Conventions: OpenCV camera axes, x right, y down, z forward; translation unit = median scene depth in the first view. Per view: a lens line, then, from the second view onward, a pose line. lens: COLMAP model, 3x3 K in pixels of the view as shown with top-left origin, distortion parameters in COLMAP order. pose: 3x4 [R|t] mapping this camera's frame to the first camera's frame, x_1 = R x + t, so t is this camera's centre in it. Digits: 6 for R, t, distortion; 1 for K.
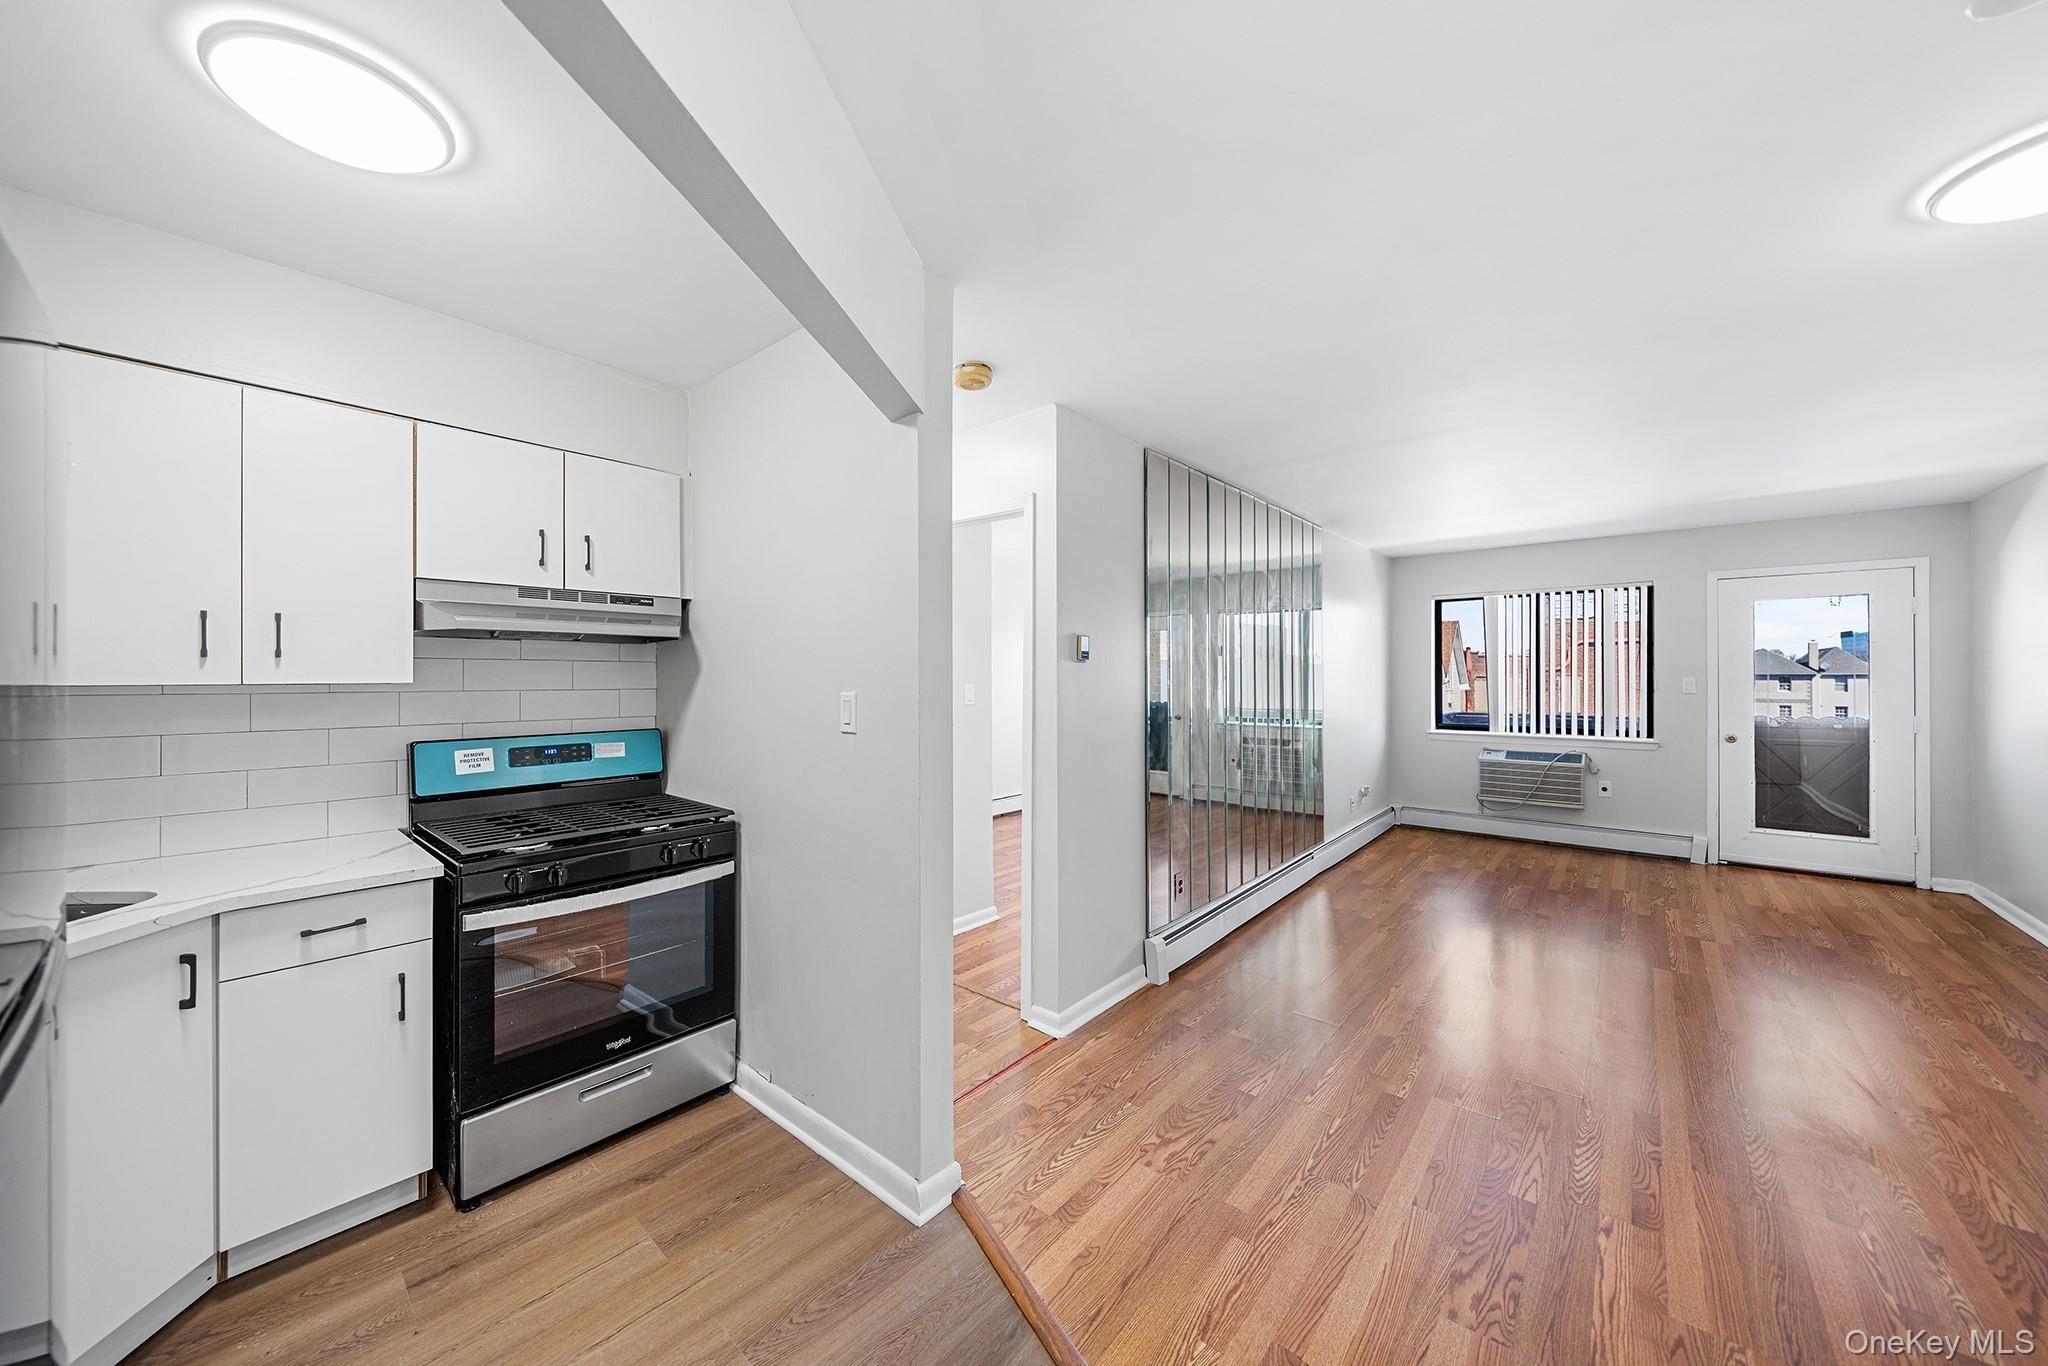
lens RADIAL K [[709.7, 0, 1024.0], [0, 709.7, 683.0], [0, 0, 1]] dist [-0.009220, -0.000010]
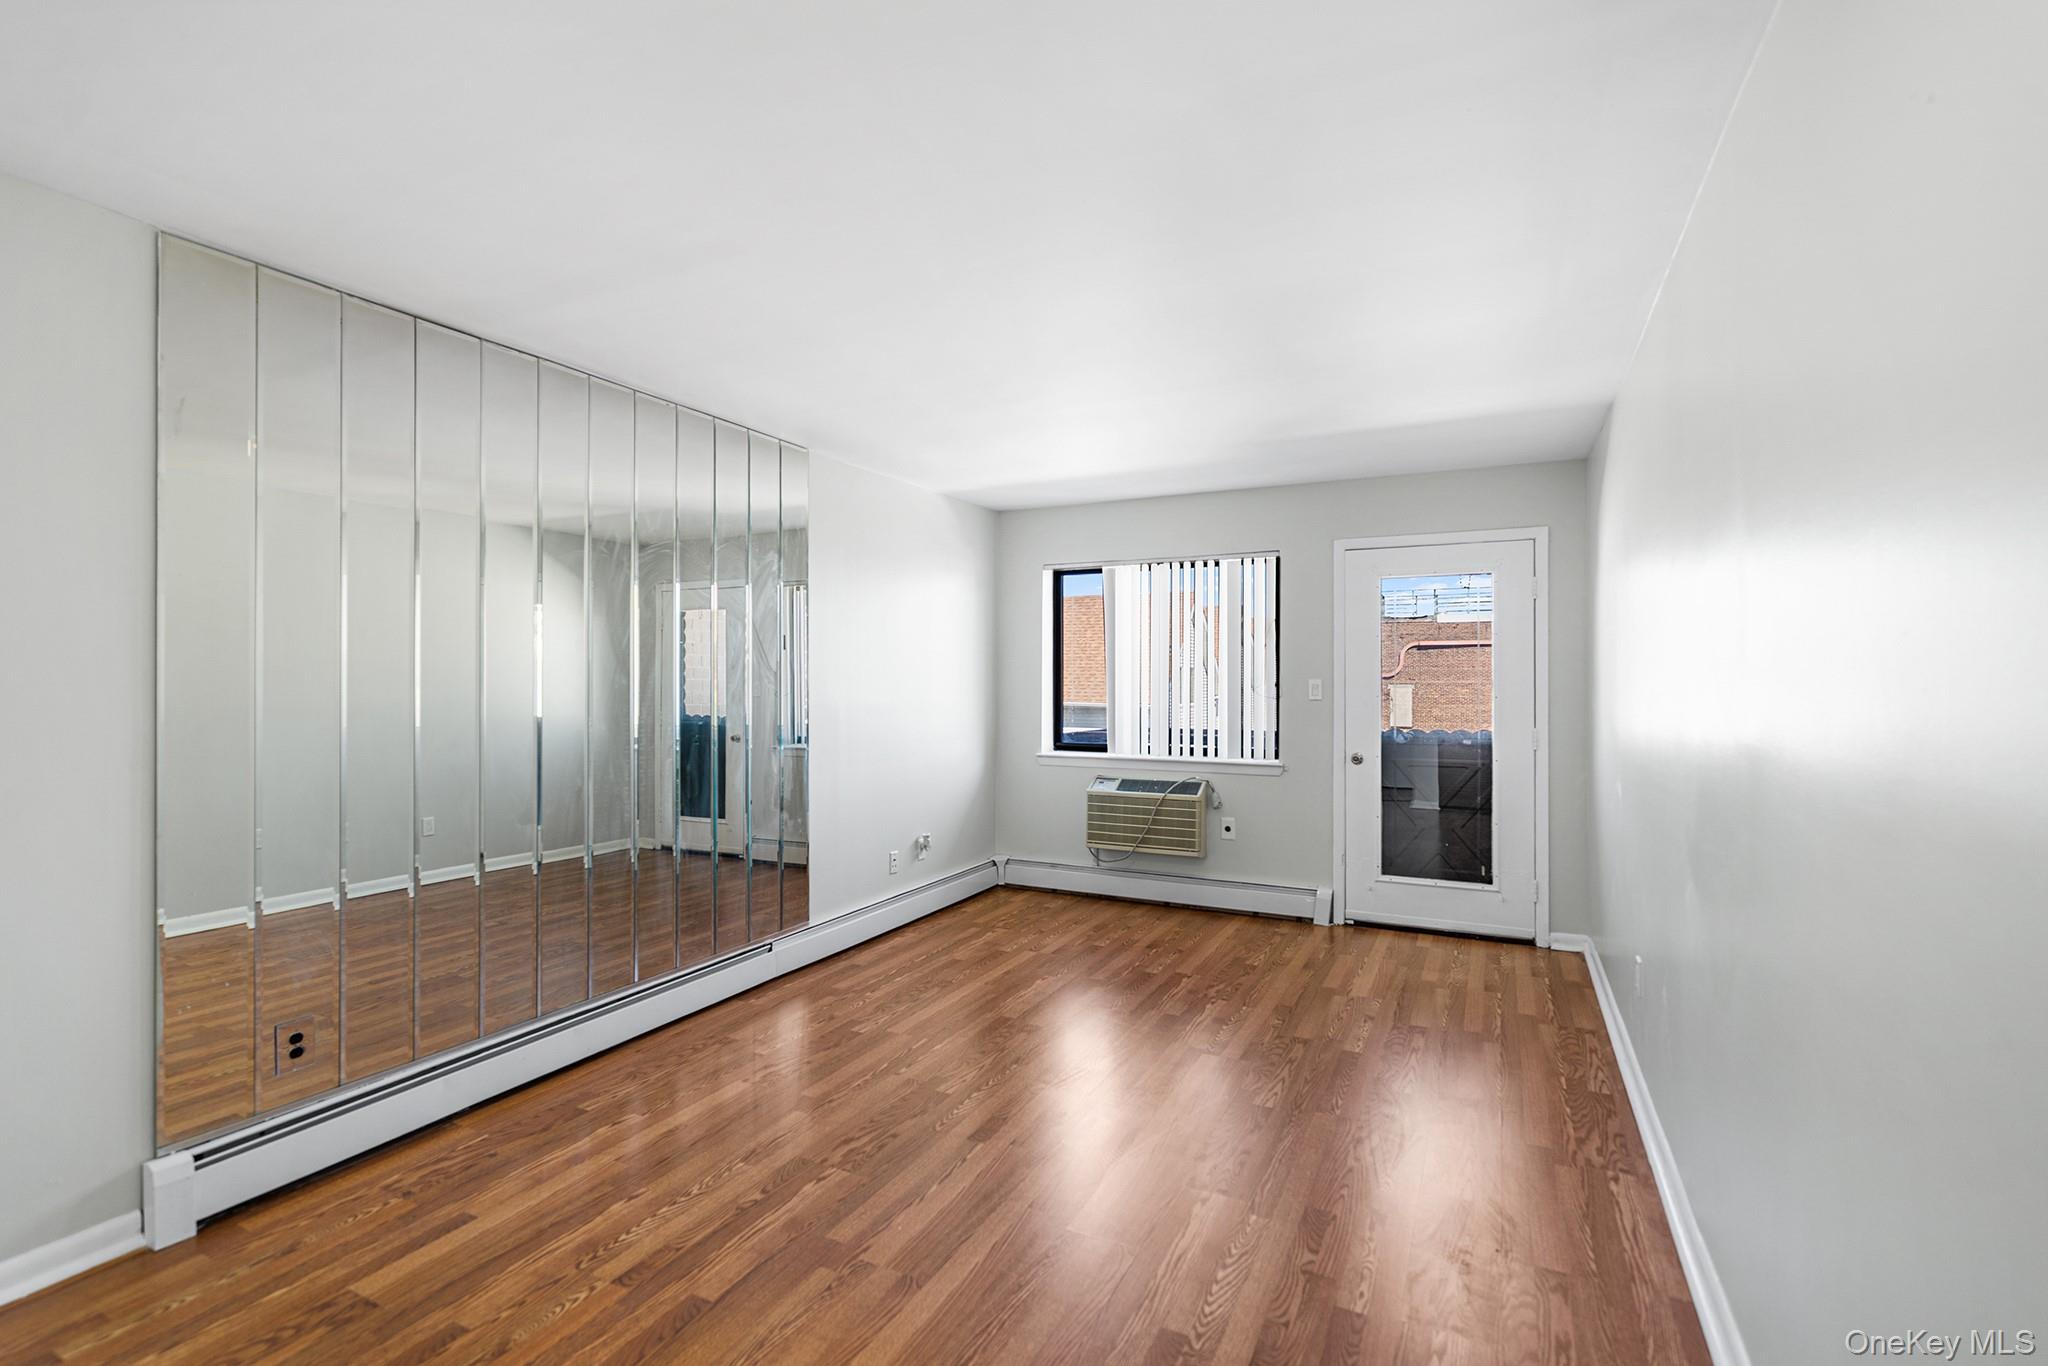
lens RADIAL K [[924.3, 0, 1024.0], [0, 924.3, 683.0], [0, 0, 1]] dist [0.021249, -0.019966]
pose [[0.969663, 0.003080, 0.244425, 0.435059], [-0.000492, 0.999943, -0.010649, 0.008133], [-0.244444, 0.010205, 0.969610, 0.117846]]
